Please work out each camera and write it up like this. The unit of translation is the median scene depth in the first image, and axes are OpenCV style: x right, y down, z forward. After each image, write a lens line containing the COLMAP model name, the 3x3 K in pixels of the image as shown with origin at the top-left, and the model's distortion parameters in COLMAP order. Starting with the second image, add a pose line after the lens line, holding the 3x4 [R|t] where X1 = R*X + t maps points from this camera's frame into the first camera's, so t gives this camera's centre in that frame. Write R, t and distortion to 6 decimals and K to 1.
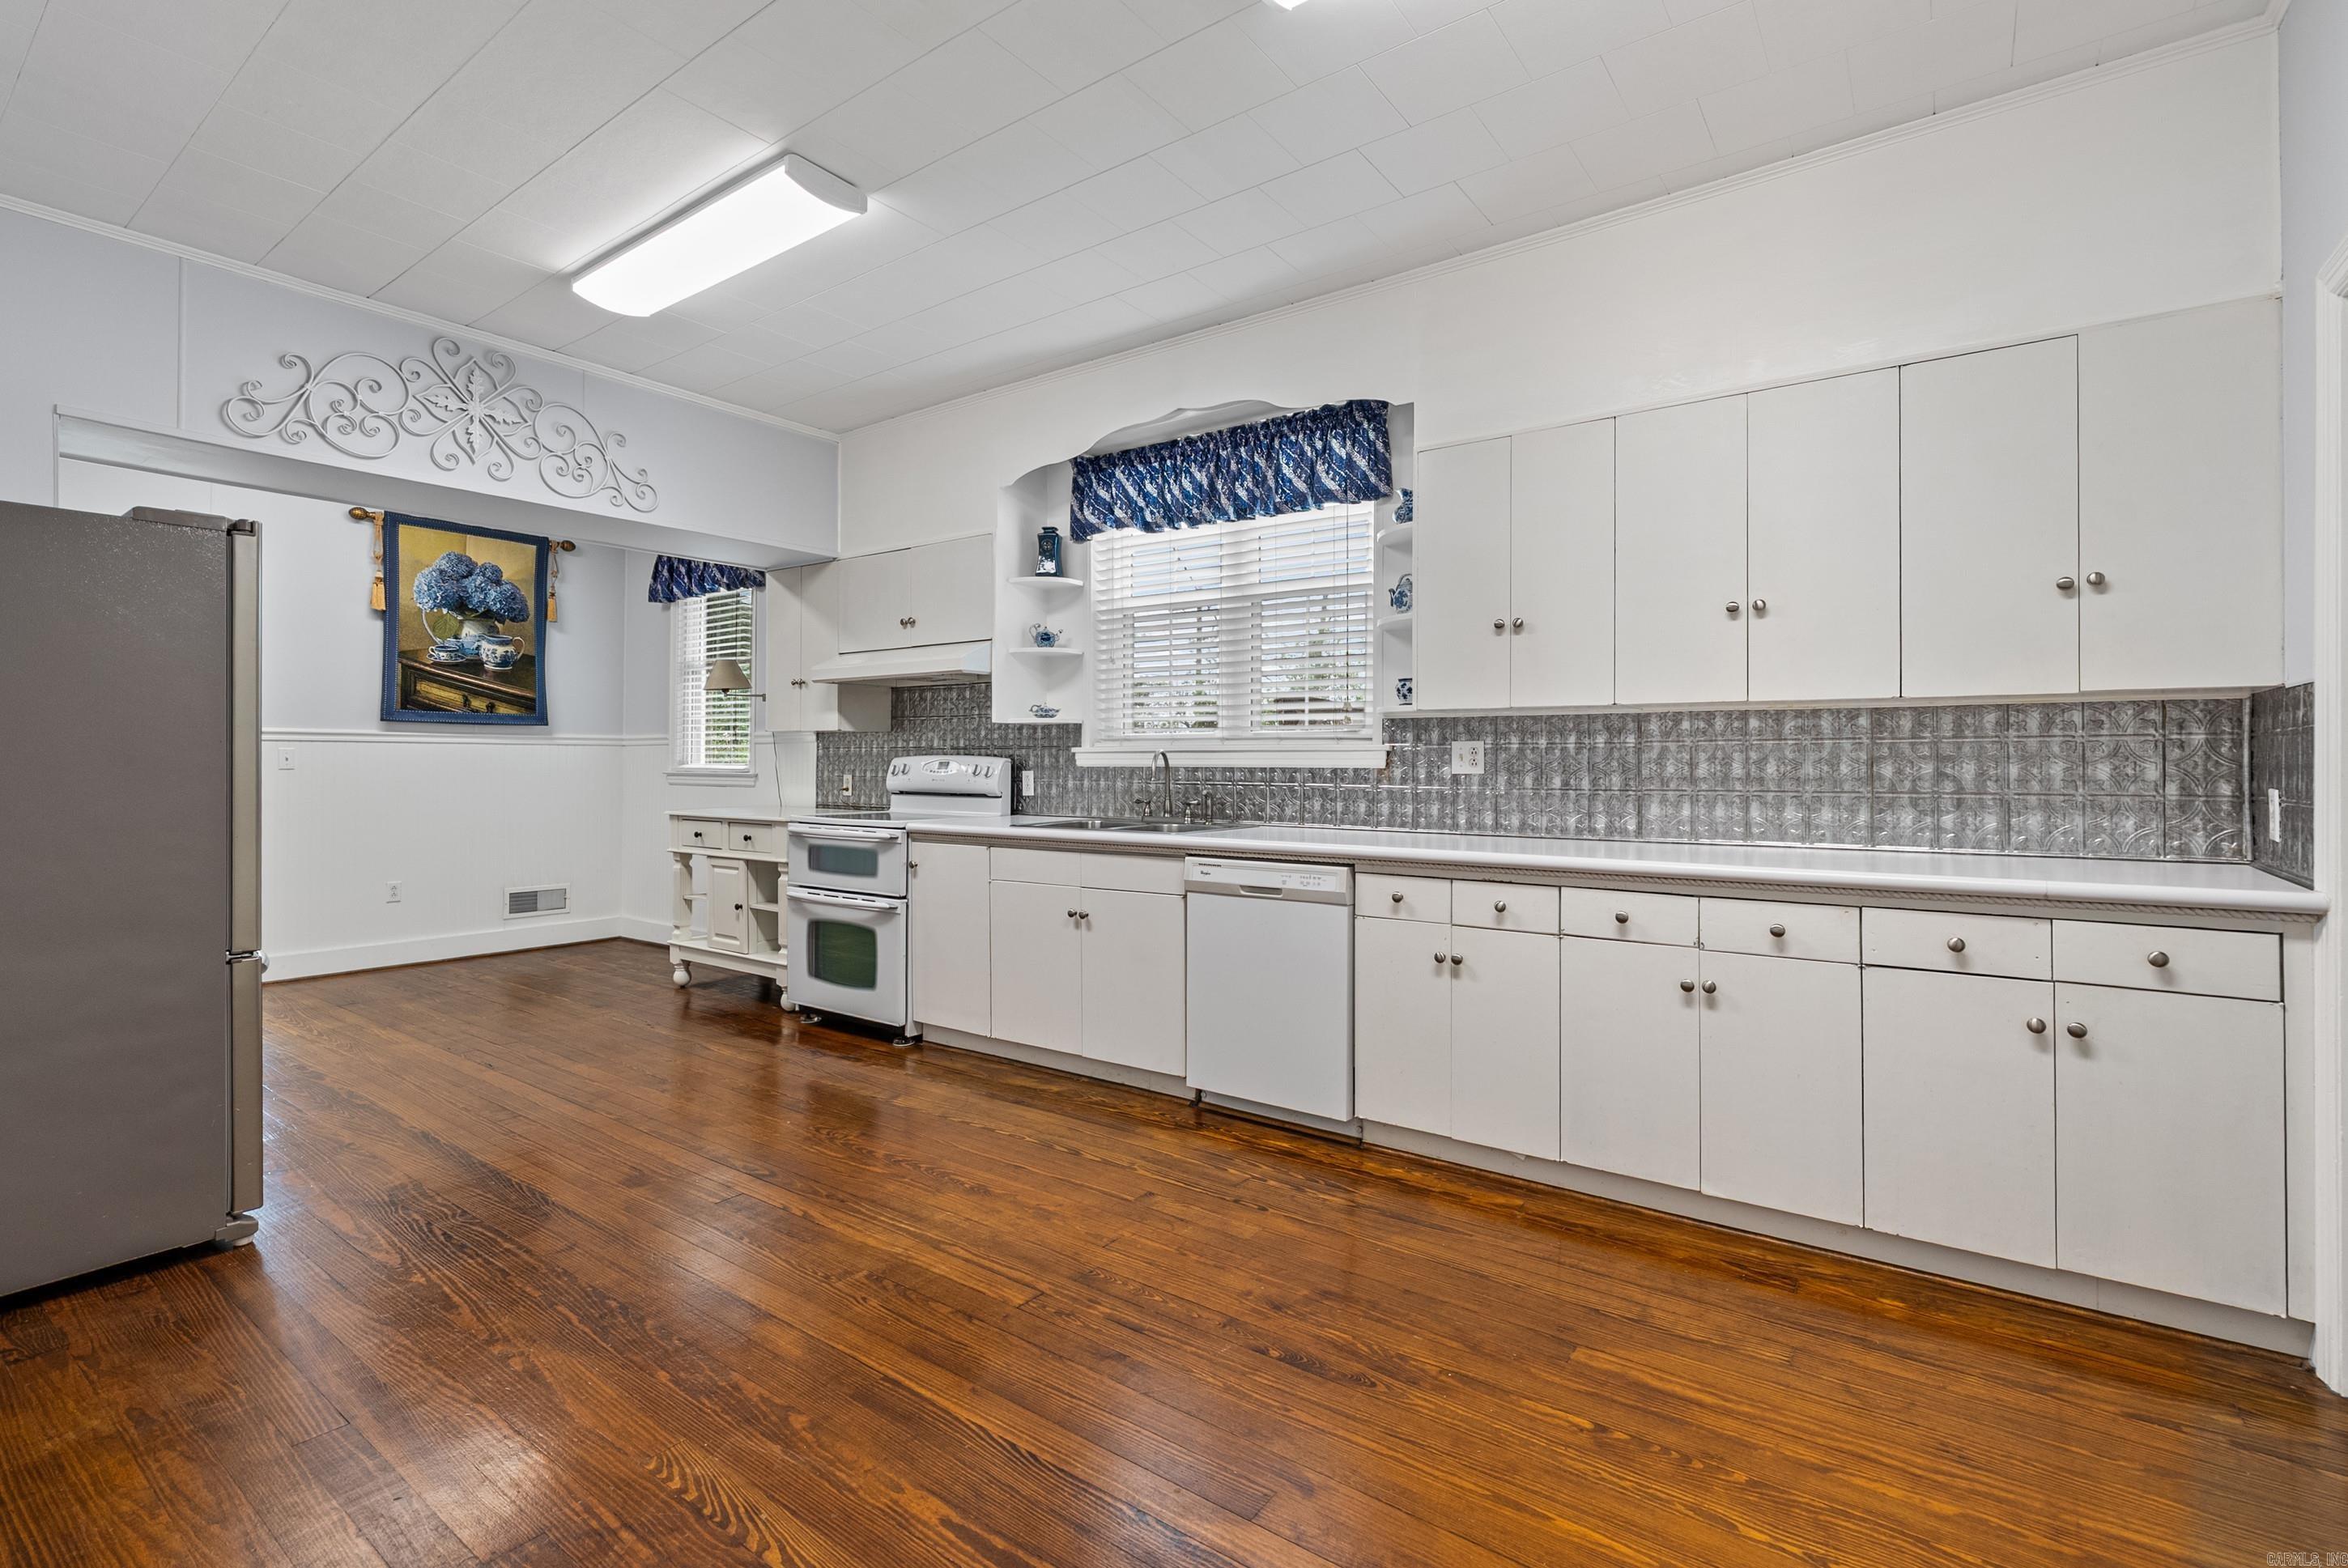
lens RADIAL K [[1077.9, 0, 1162.0], [0, 1077.9, 741.0], [0, 0, 1]] dist [-0.004625, 0.000104]
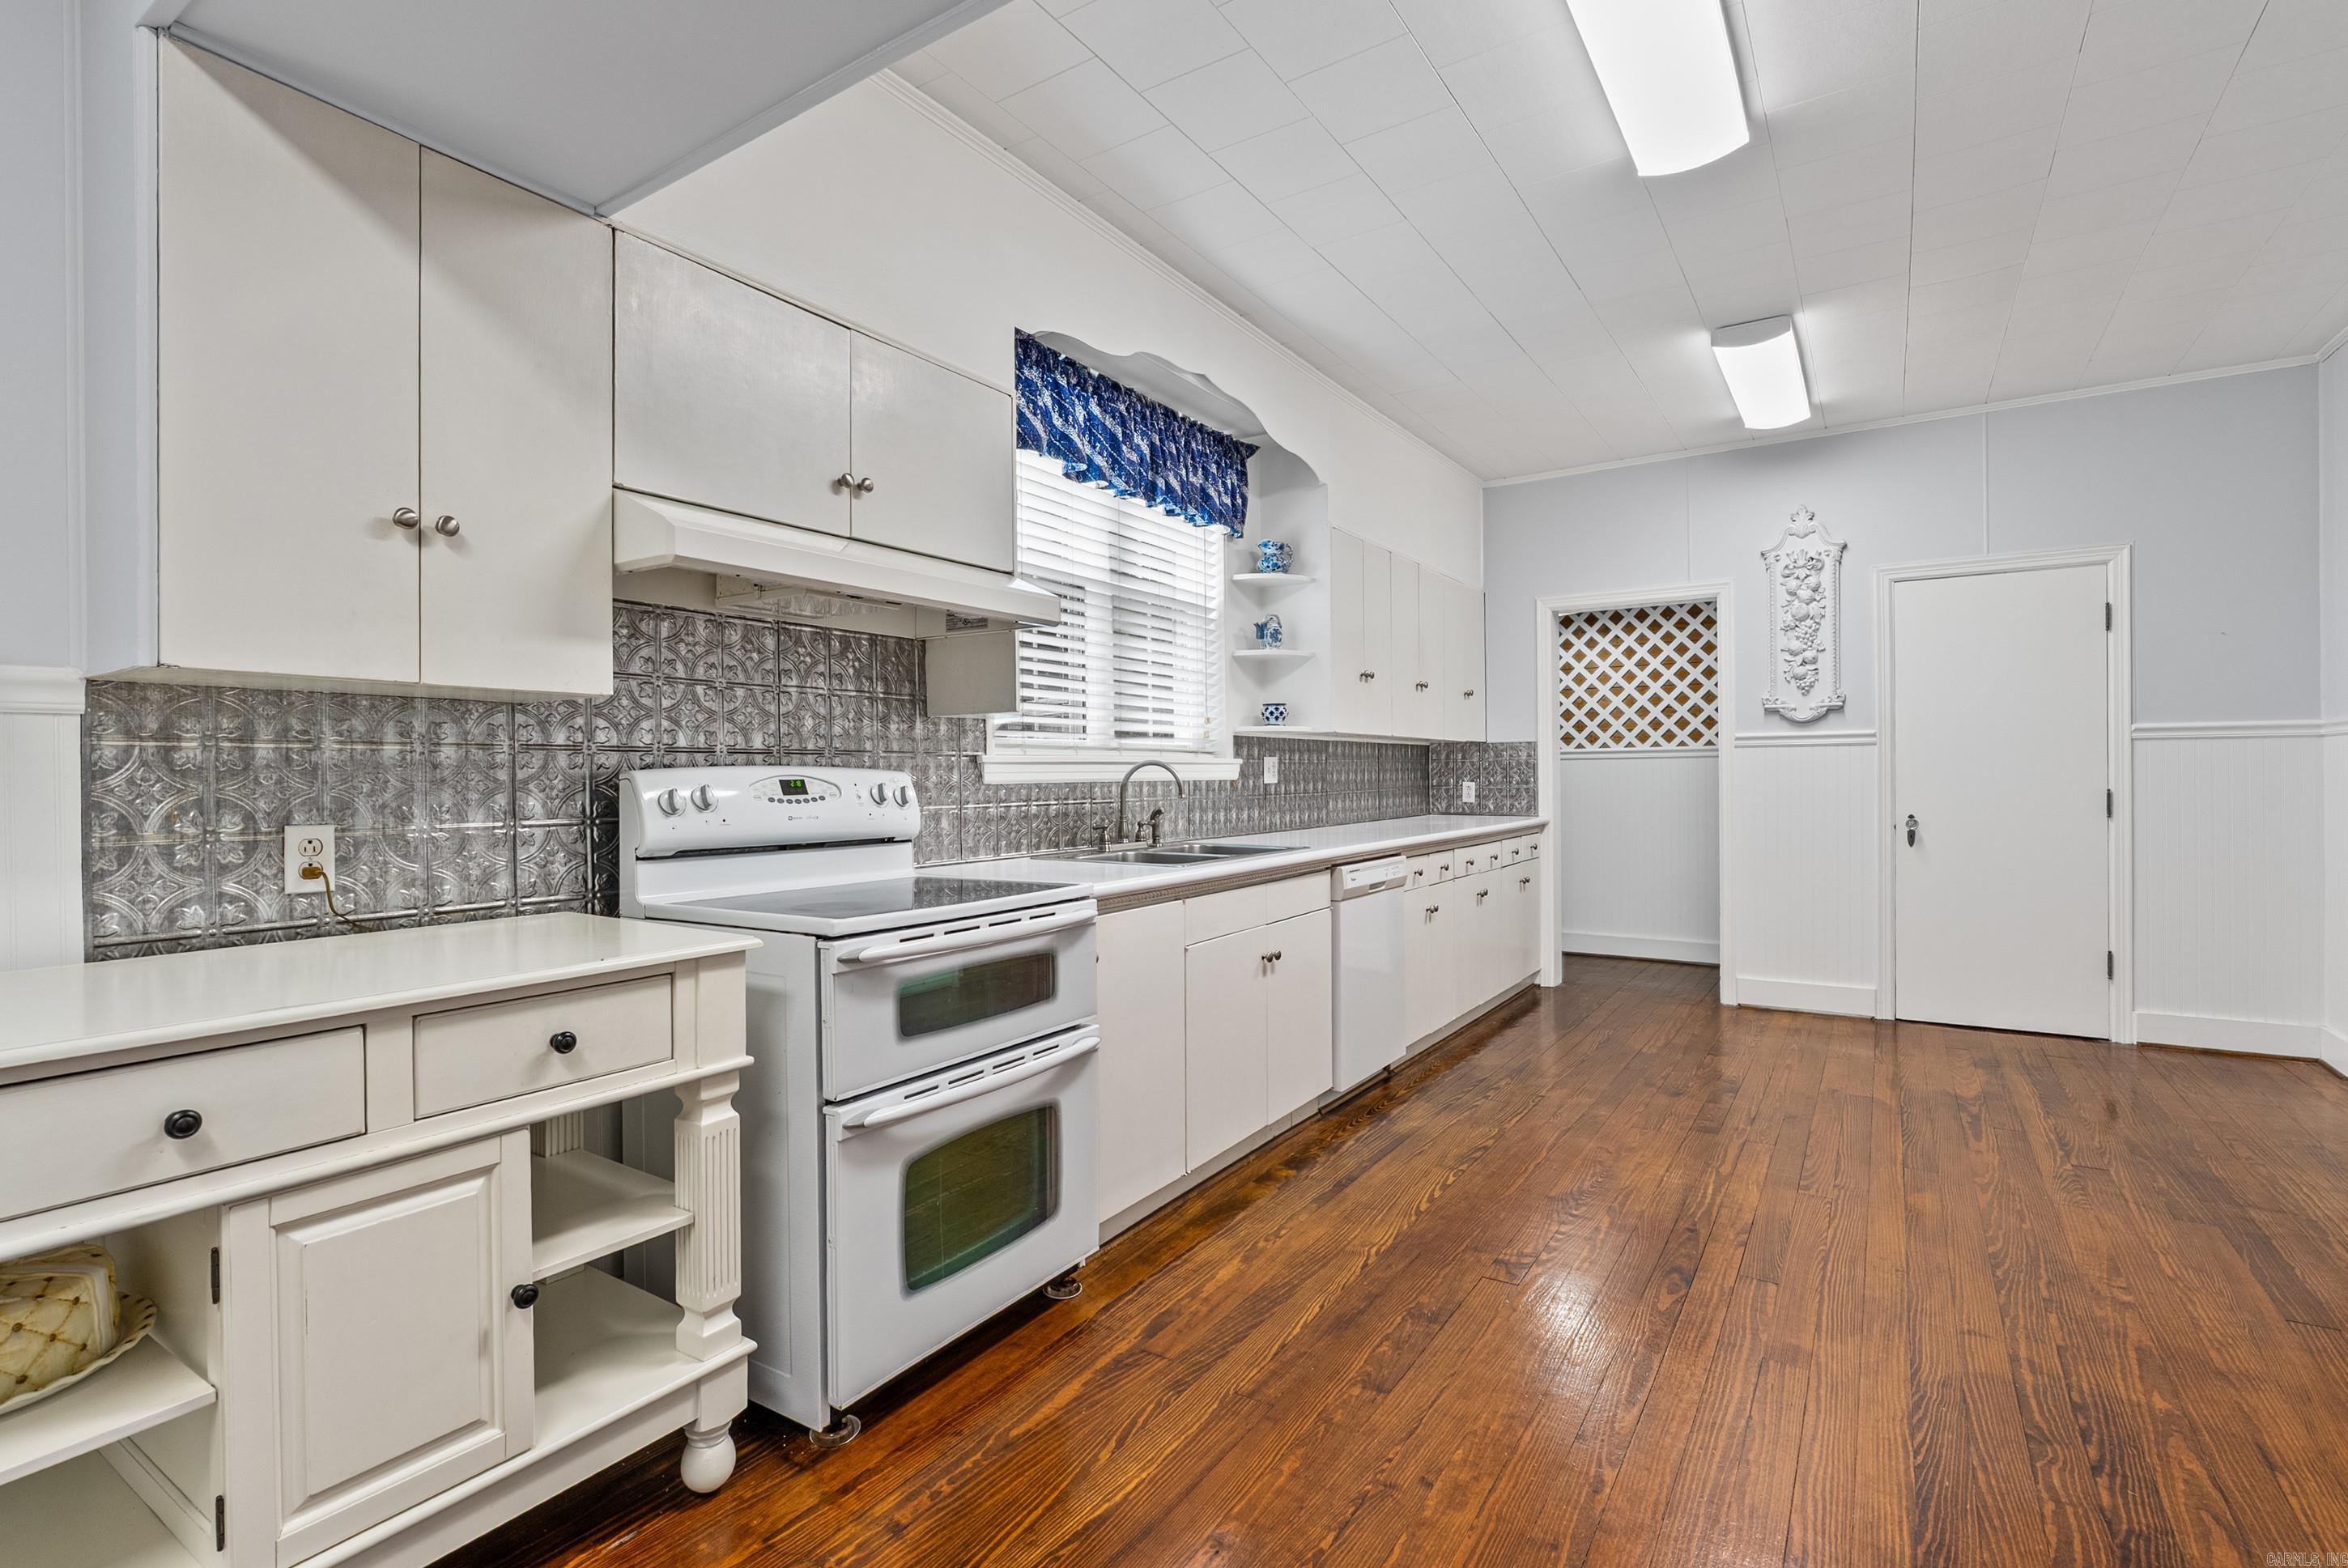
lens RADIAL K [[1077.9, 0, 1192.1], [0, 1077.9, 779.8], [0, 0, 1]] dist [-0.004625, 0.000104]
pose [[-0.065953, -0.005663, 0.997807, -0.591662], [-0.009623, 0.999941, 0.005039, 0.012907], [-0.997776, -0.009269, -0.066004, 0.729032]]
